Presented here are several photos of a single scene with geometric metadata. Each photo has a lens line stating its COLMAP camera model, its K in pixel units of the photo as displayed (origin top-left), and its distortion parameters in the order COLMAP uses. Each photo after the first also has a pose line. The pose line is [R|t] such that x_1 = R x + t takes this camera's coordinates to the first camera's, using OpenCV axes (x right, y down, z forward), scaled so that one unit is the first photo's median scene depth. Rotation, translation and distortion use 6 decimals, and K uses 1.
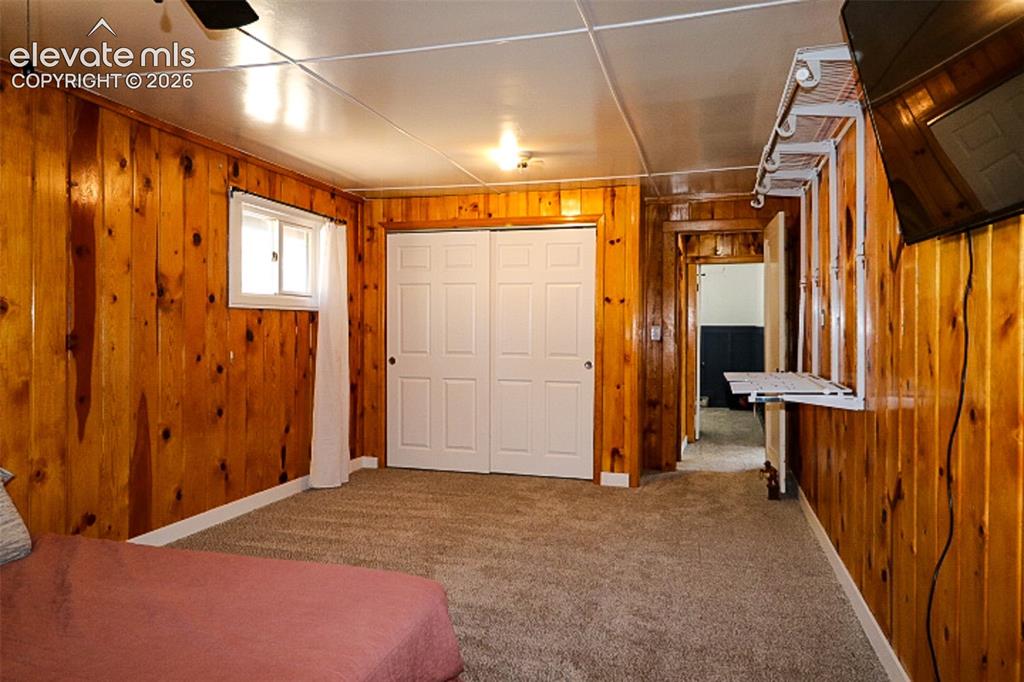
lens RADIAL K [[671.0, 0, 513.0], [0, 671.0, 334.7], [0, 0, 1]] dist [0.005355, -0.000272]
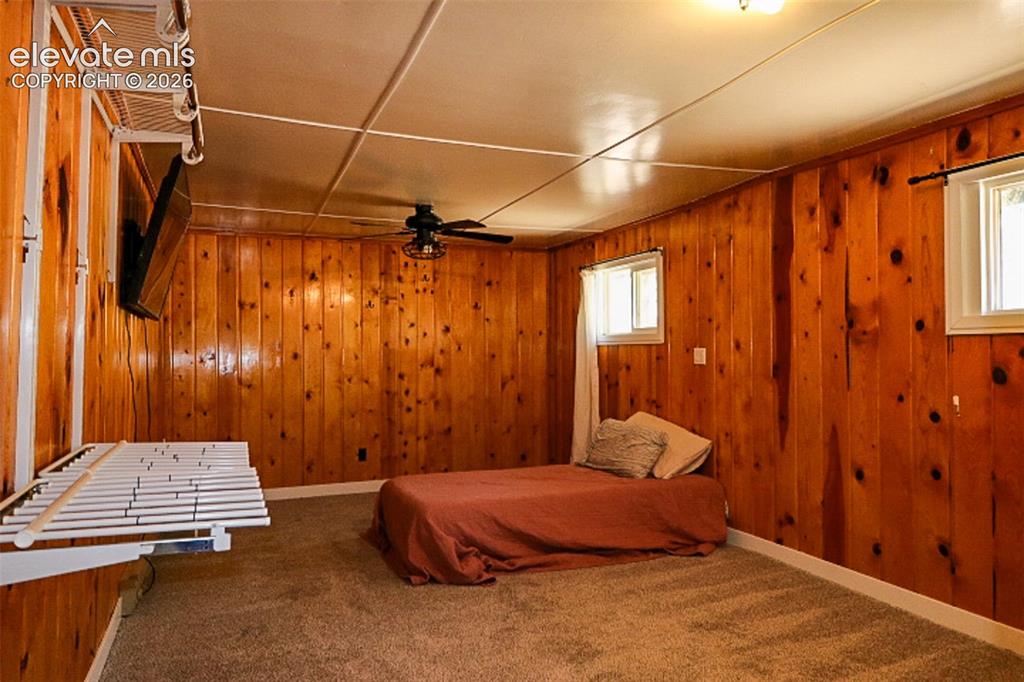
lens RADIAL K [[671.0, 0, 513.0], [0, 671.0, 334.7], [0, 0, 1]] dist [0.005355, -0.000272]
pose [[-0.783195, -0.017230, -0.621538, 0.326632], [-0.009545, 0.999831, -0.015689, -0.020154], [0.621703, -0.006356, -0.783227, 1.036496]]
